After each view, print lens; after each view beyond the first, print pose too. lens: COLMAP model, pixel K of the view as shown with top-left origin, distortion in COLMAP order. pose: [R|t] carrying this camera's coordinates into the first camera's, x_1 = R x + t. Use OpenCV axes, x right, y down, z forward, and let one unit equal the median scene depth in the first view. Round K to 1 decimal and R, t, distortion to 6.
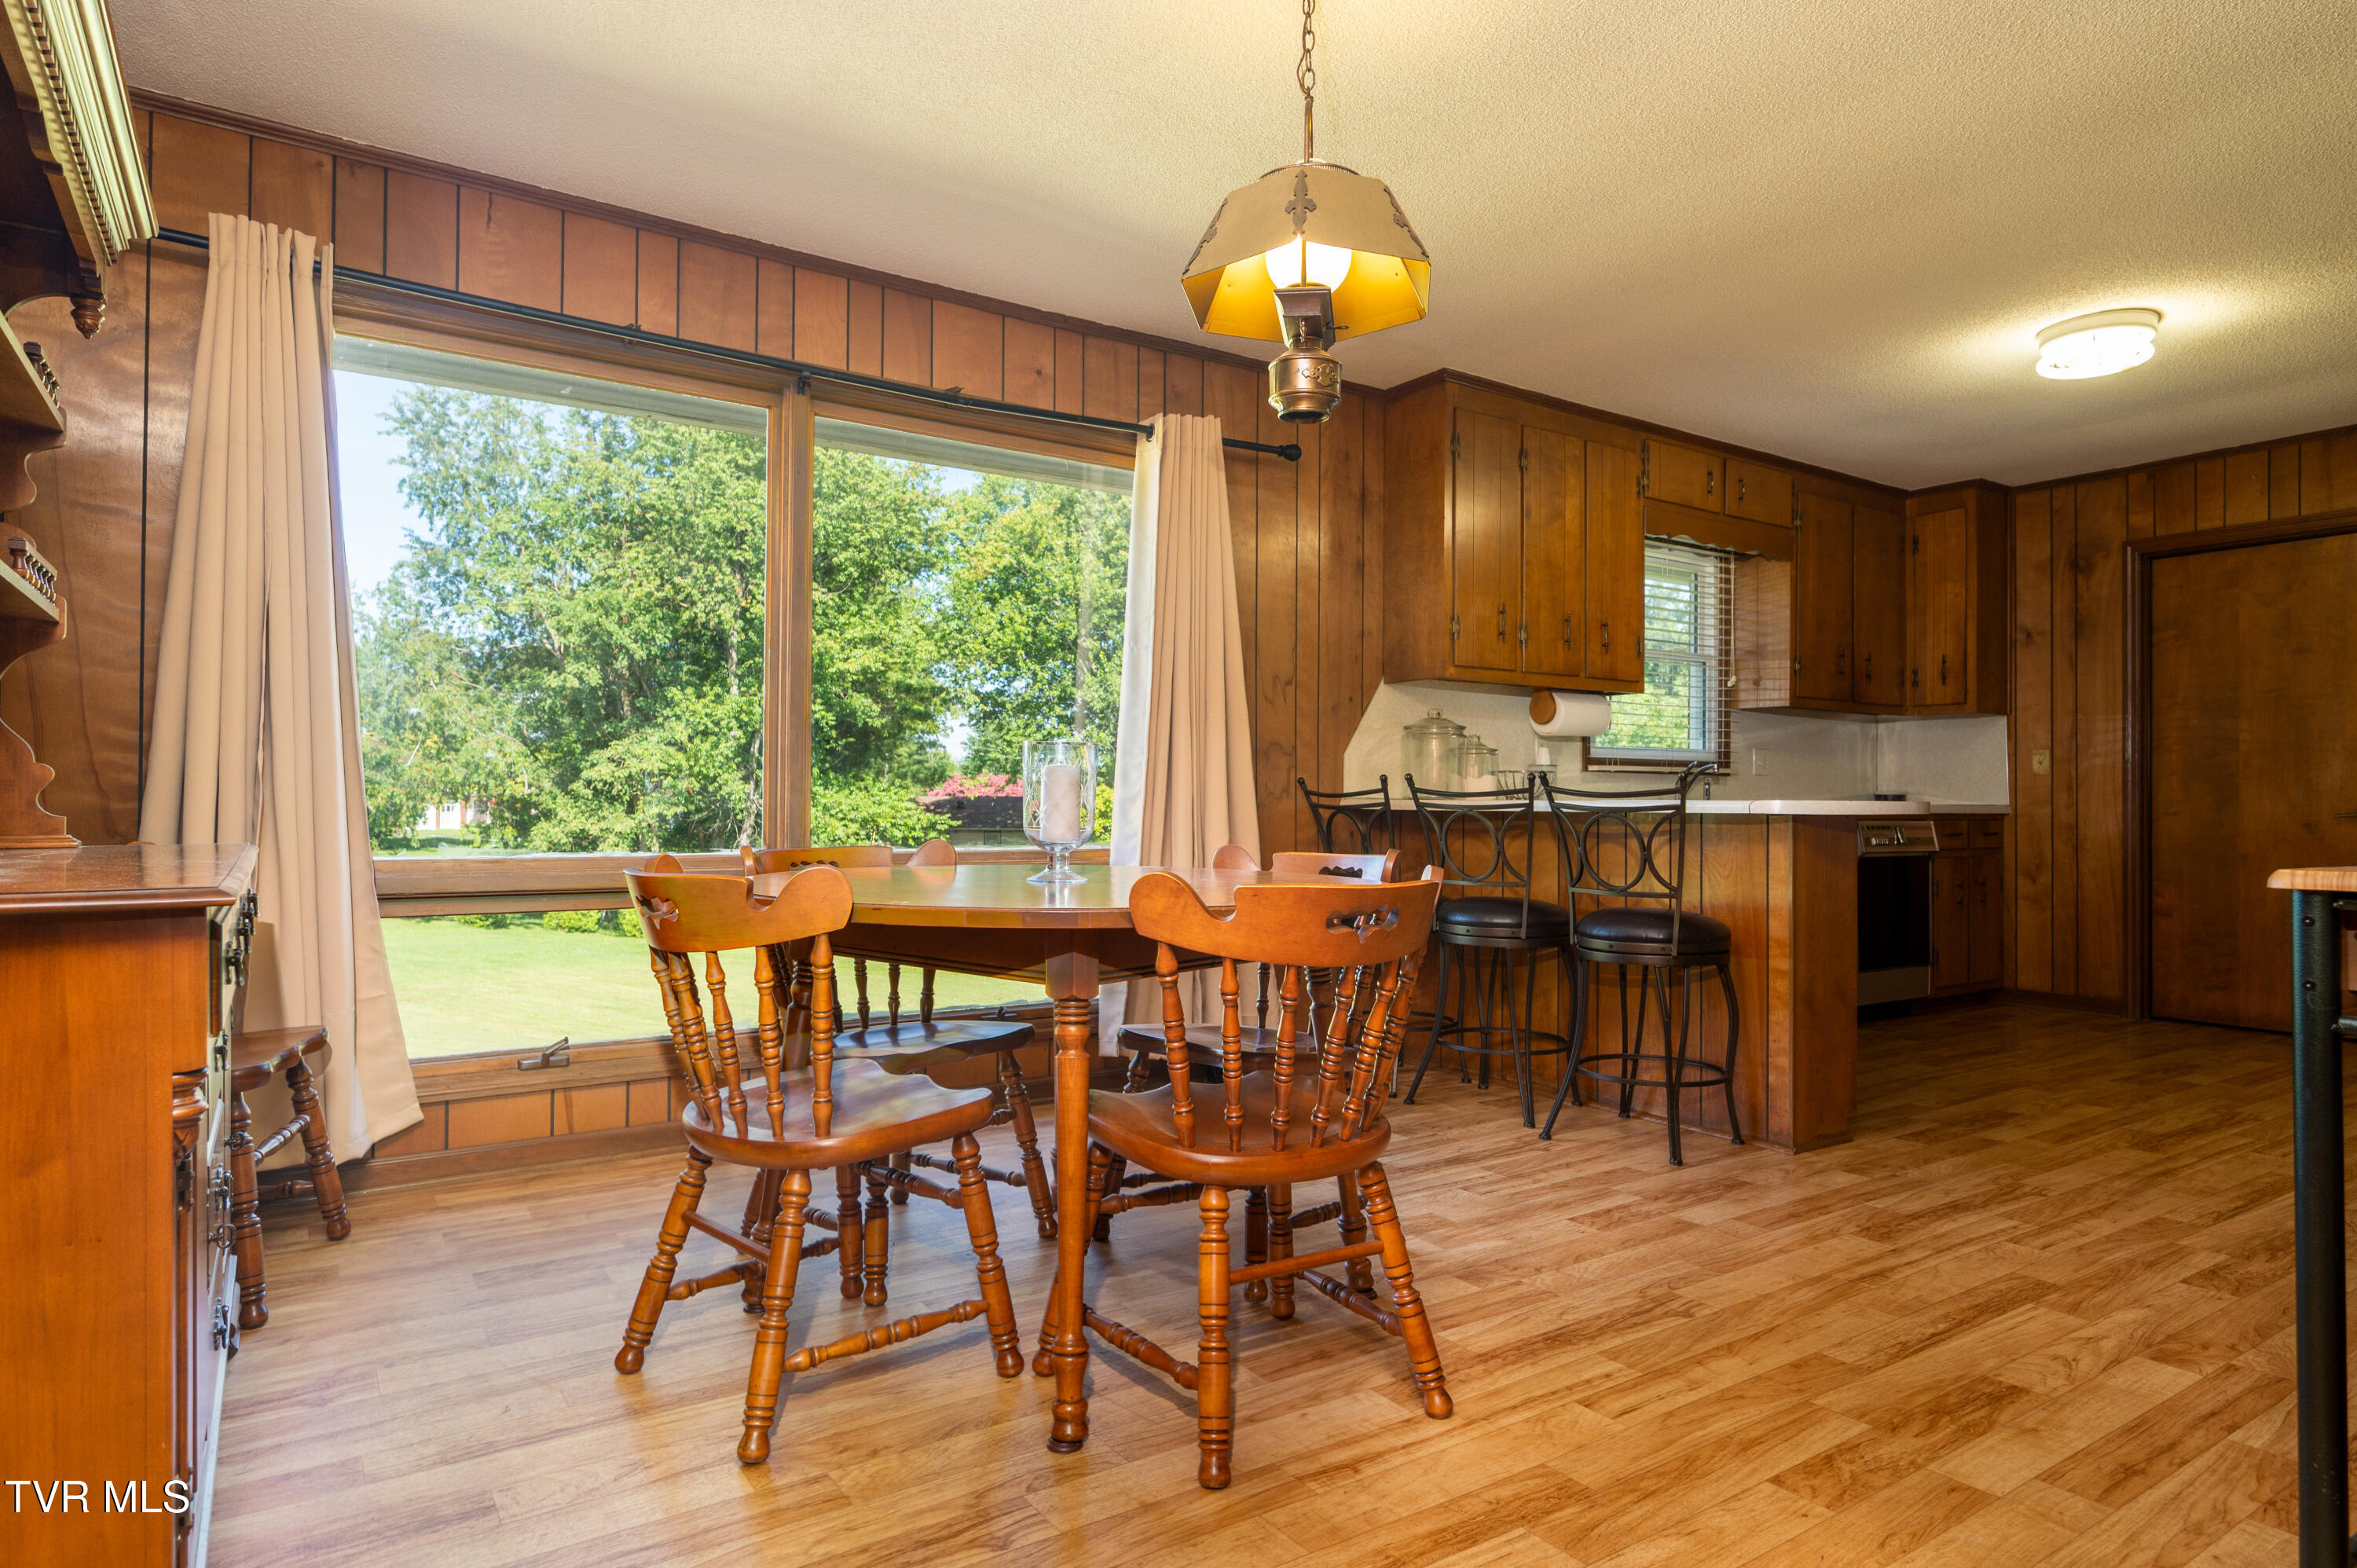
lens RADIAL K [[1338.7, 0, 1171.4], [0, 1338.7, 784.5], [0, 0, 1]] dist [0.000684, 0.000374]
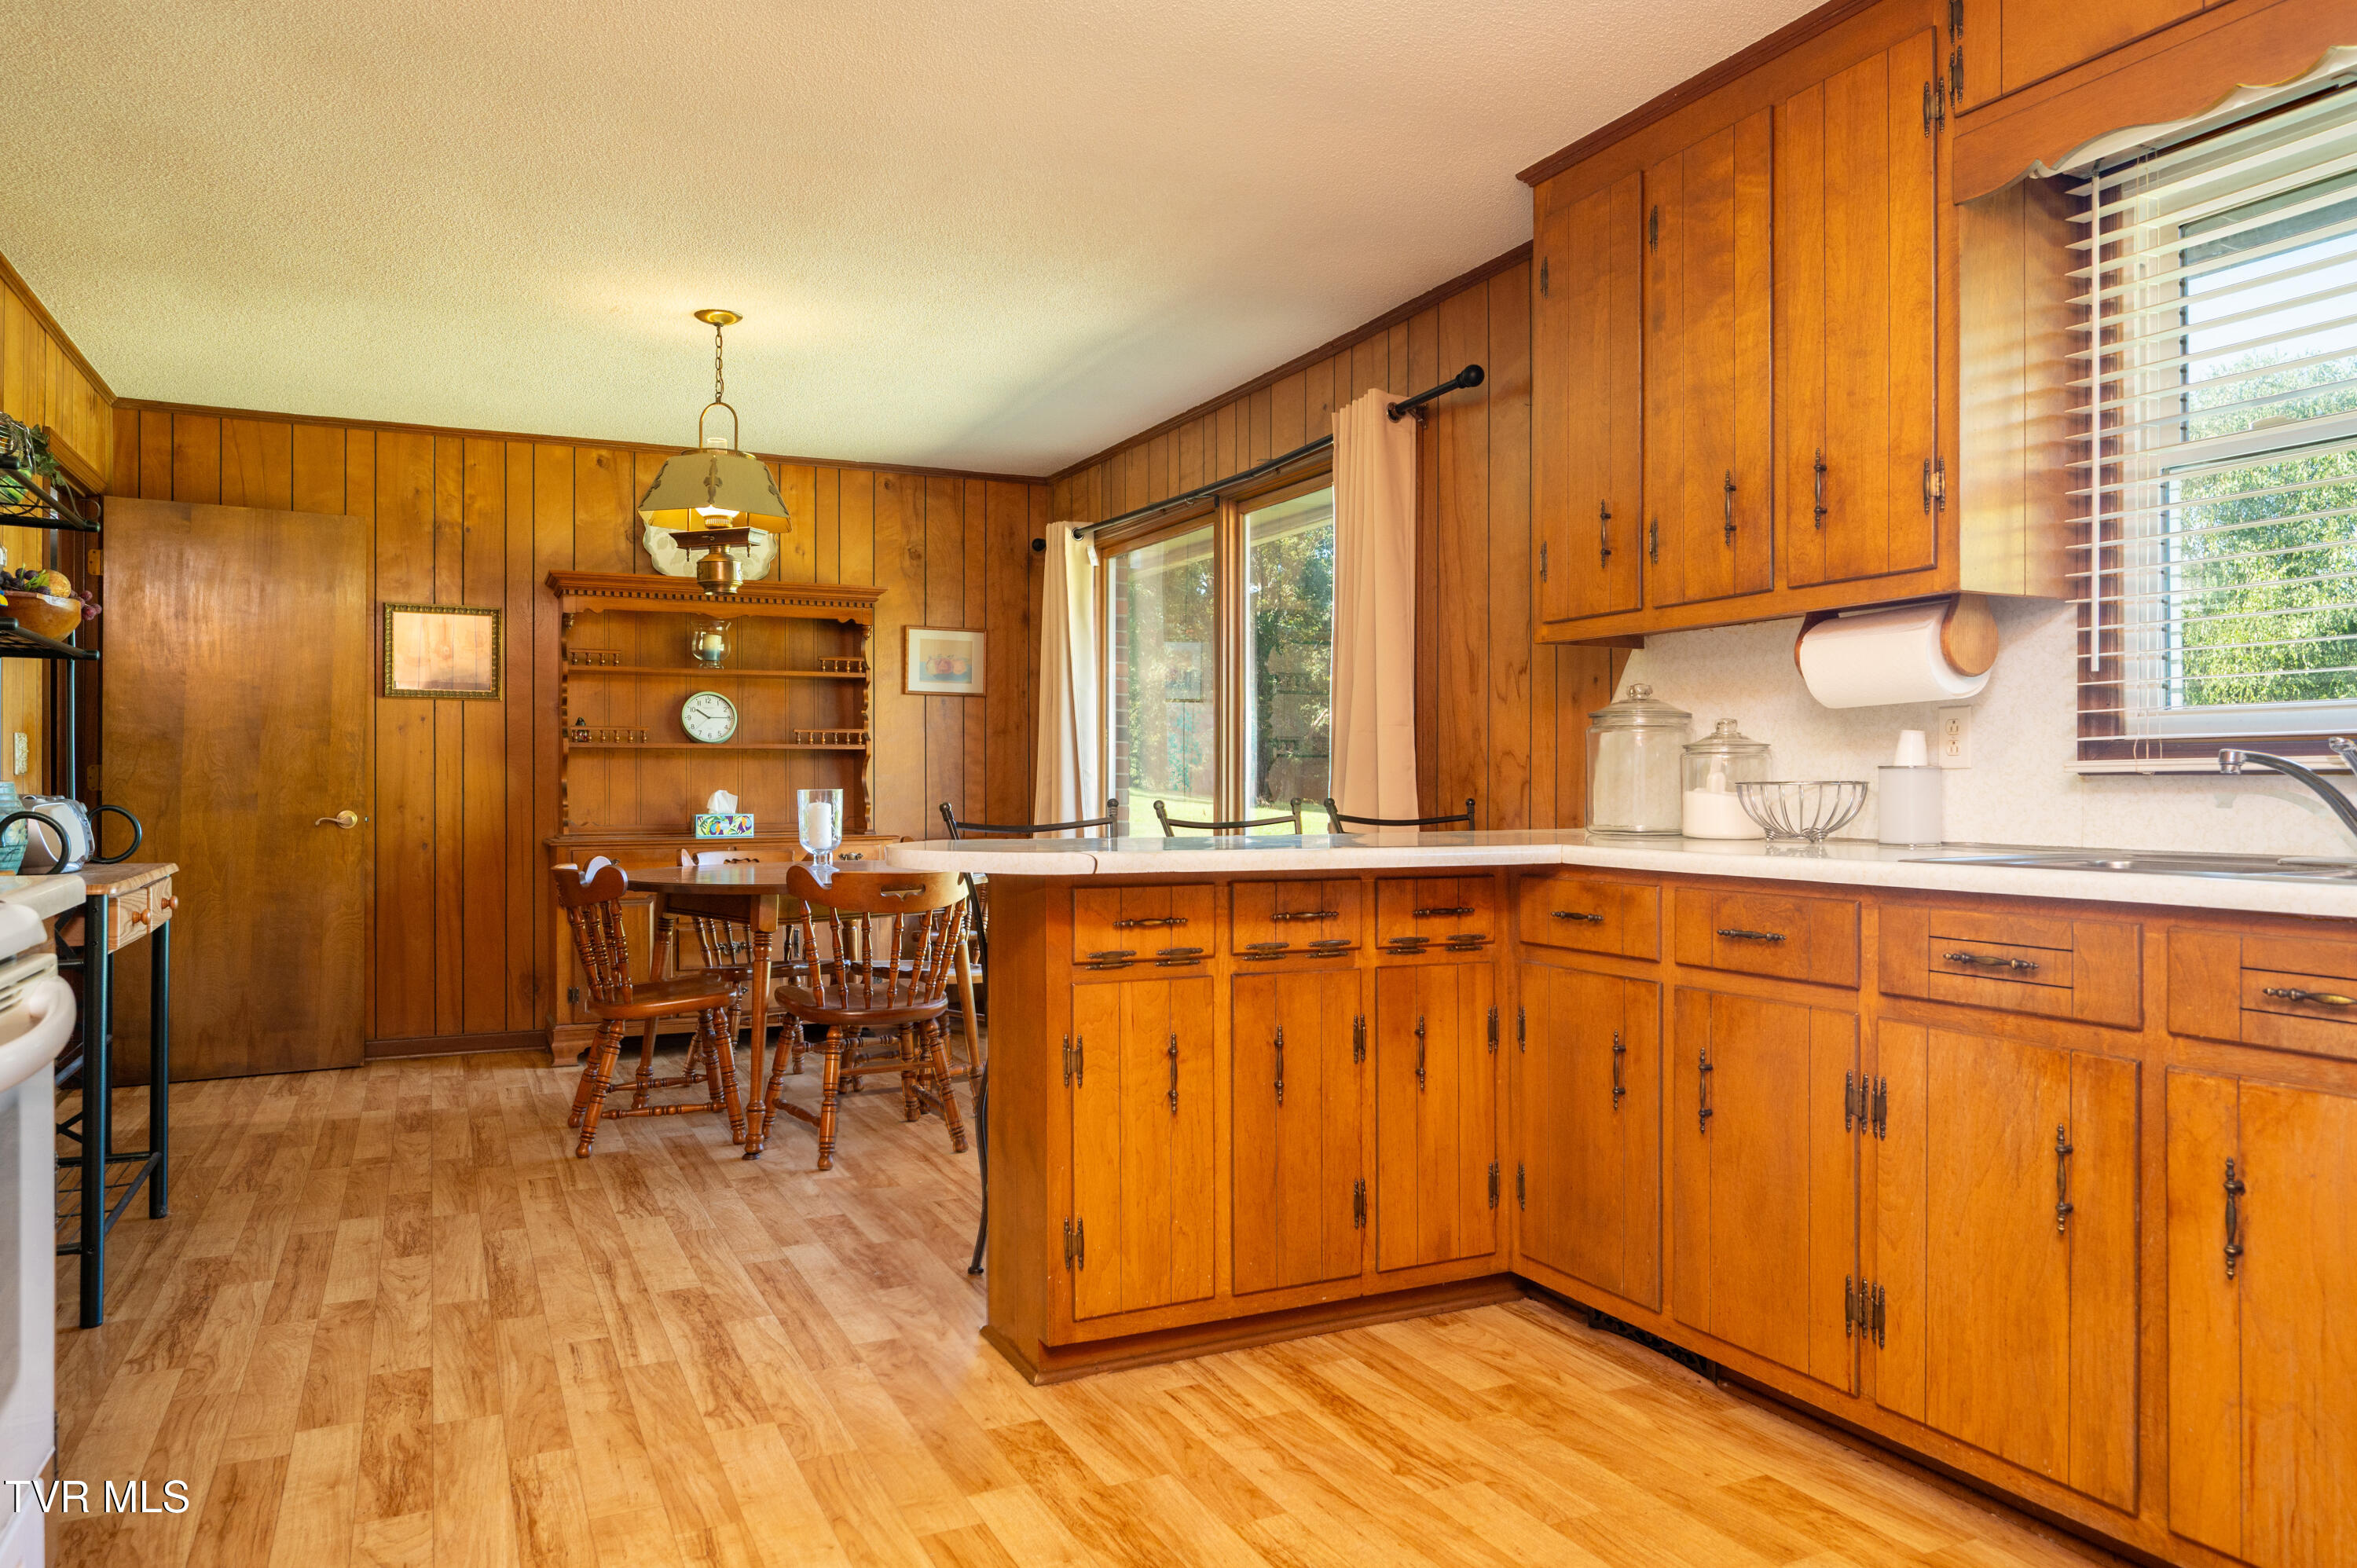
lens RADIAL K [[1567.2, 0, 1163.0], [0, 1567.2, 780.6], [0, 0, 1]] dist [-0.005464, 0.000283]
pose [[-0.152225, -0.009776, -0.988298, 0.868808], [0.011857, 0.999861, -0.011717, -0.006280], [0.988275, -0.013502, -0.152088, 0.831184]]
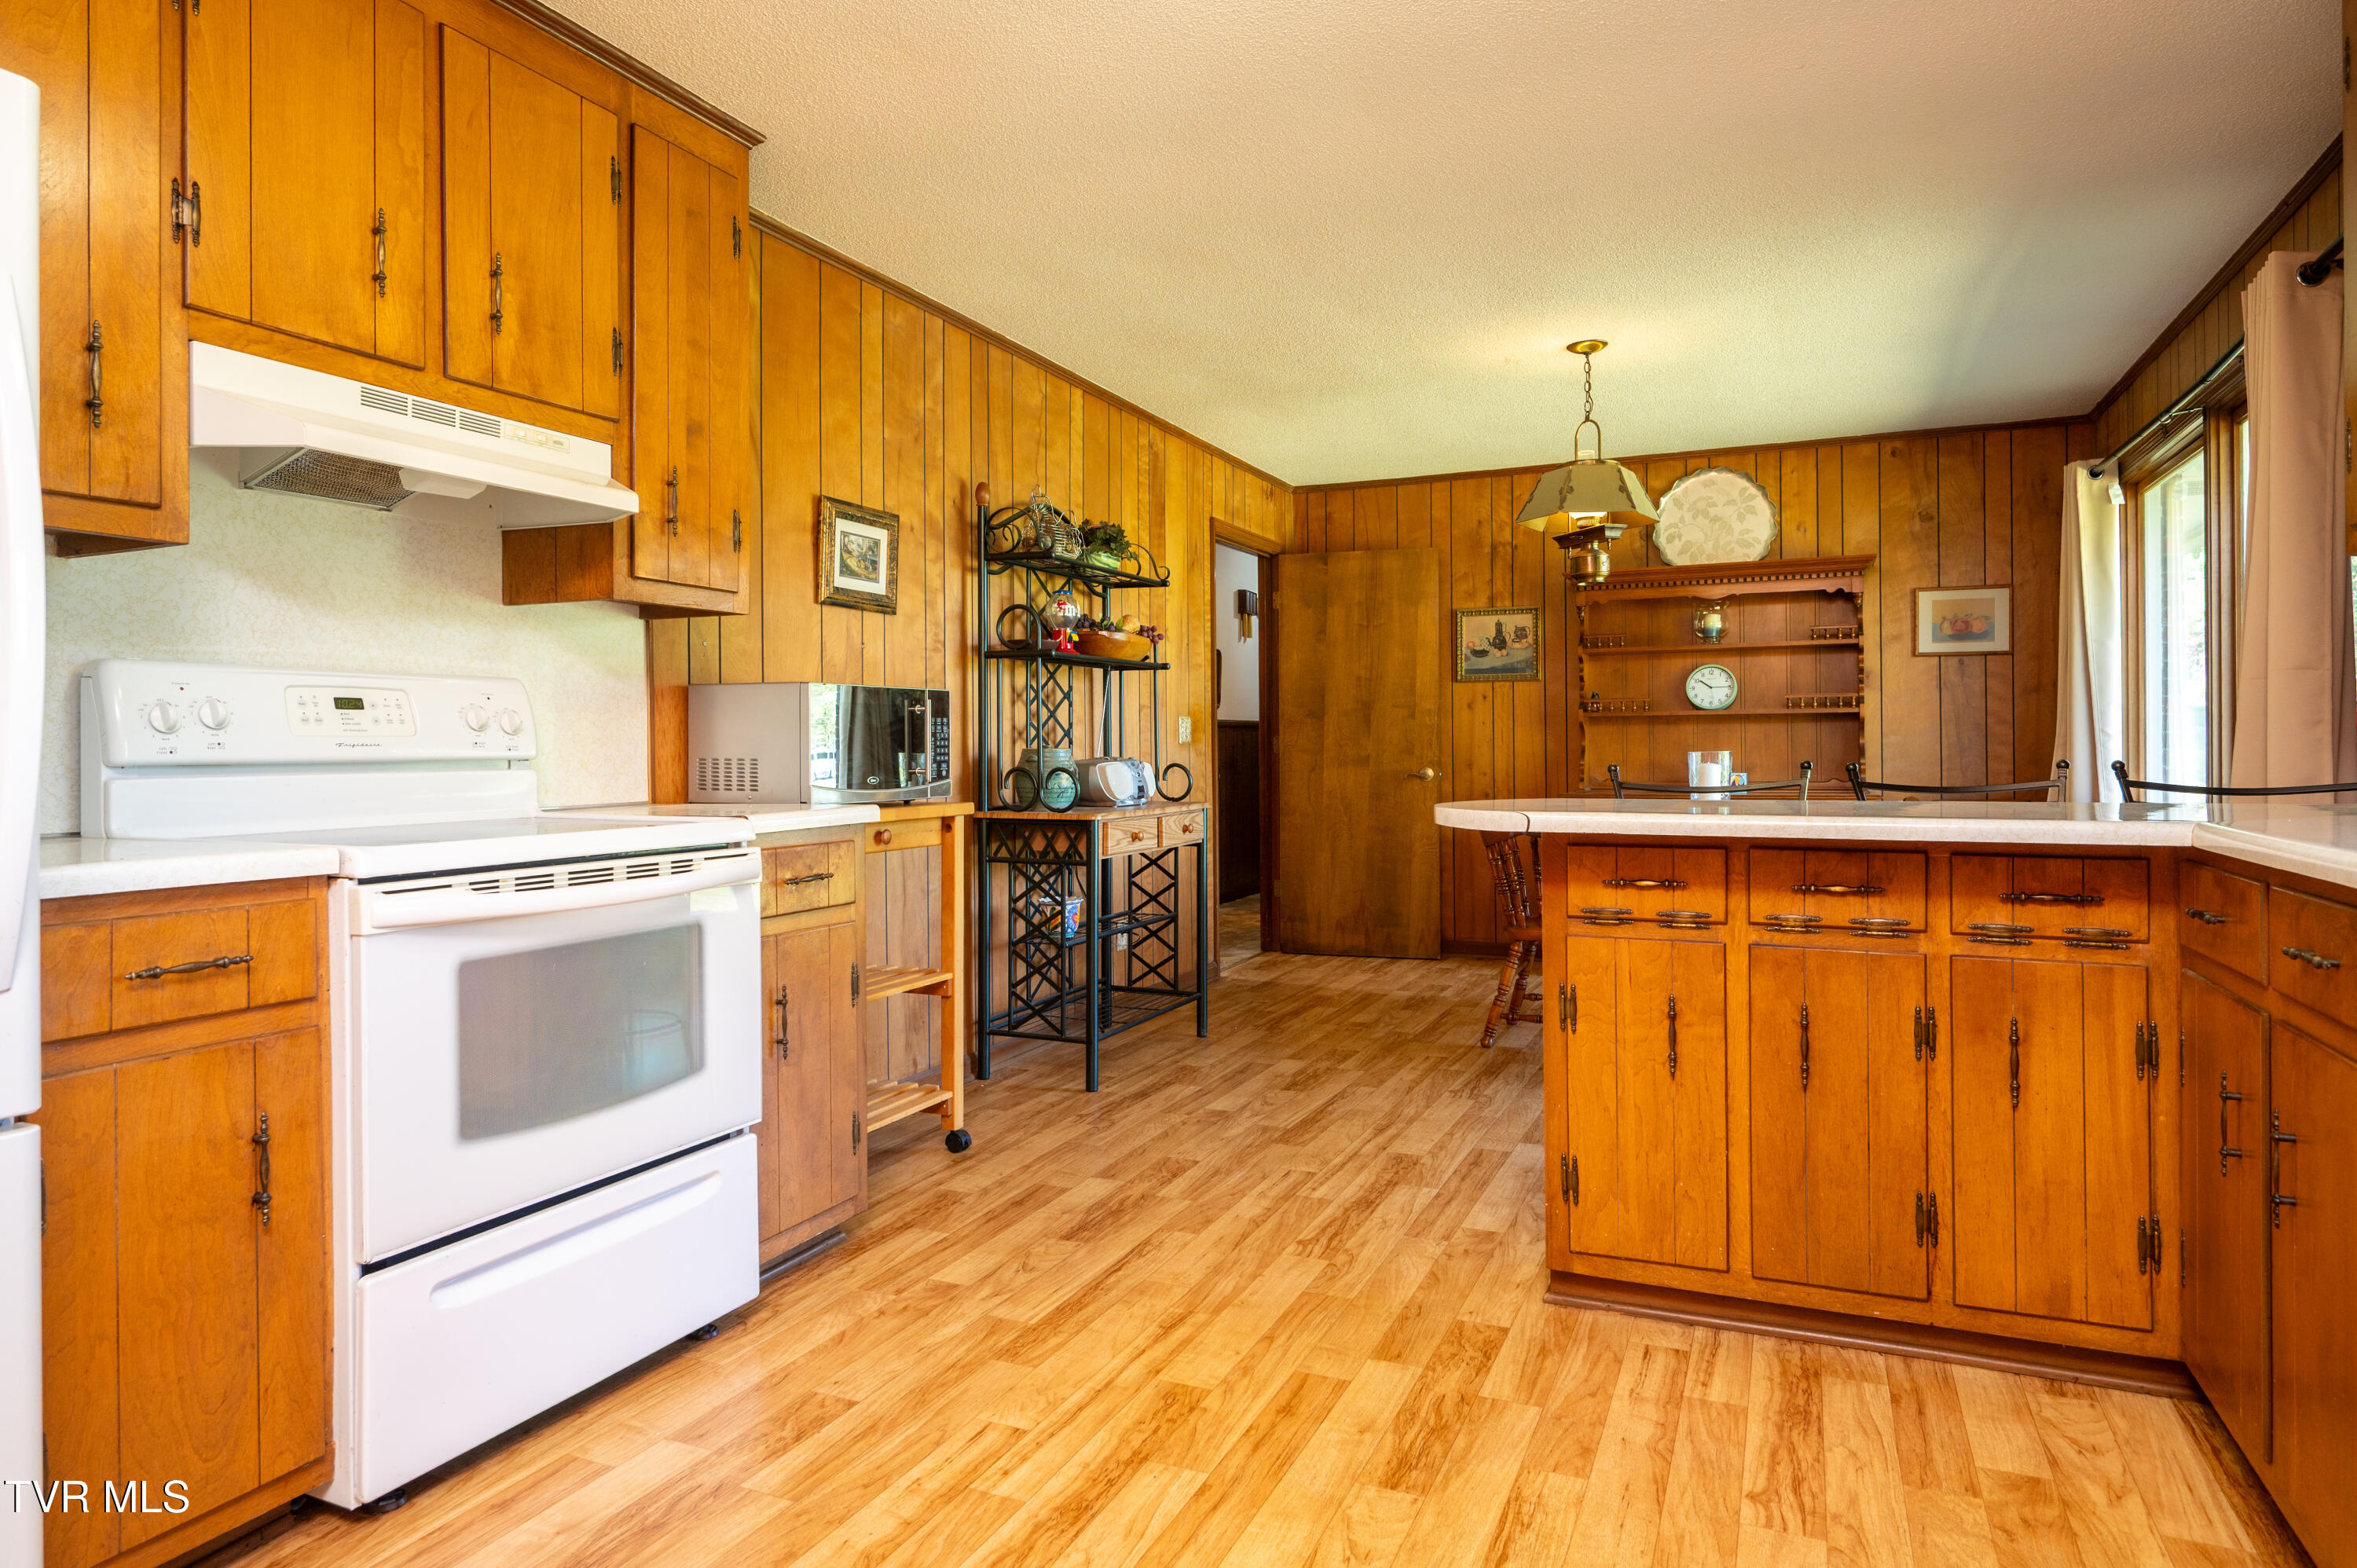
lens RADIAL K [[1338.7, 0, 1206.7], [0, 1338.7, 746.7], [0, 0, 1]] dist [0.000684, 0.000374]
pose [[-0.843175, -0.003277, -0.537629, 0.722813], [0.006696, 0.999840, -0.016597, -0.005048], [0.537598, -0.017594, -0.843018, 1.052492]]
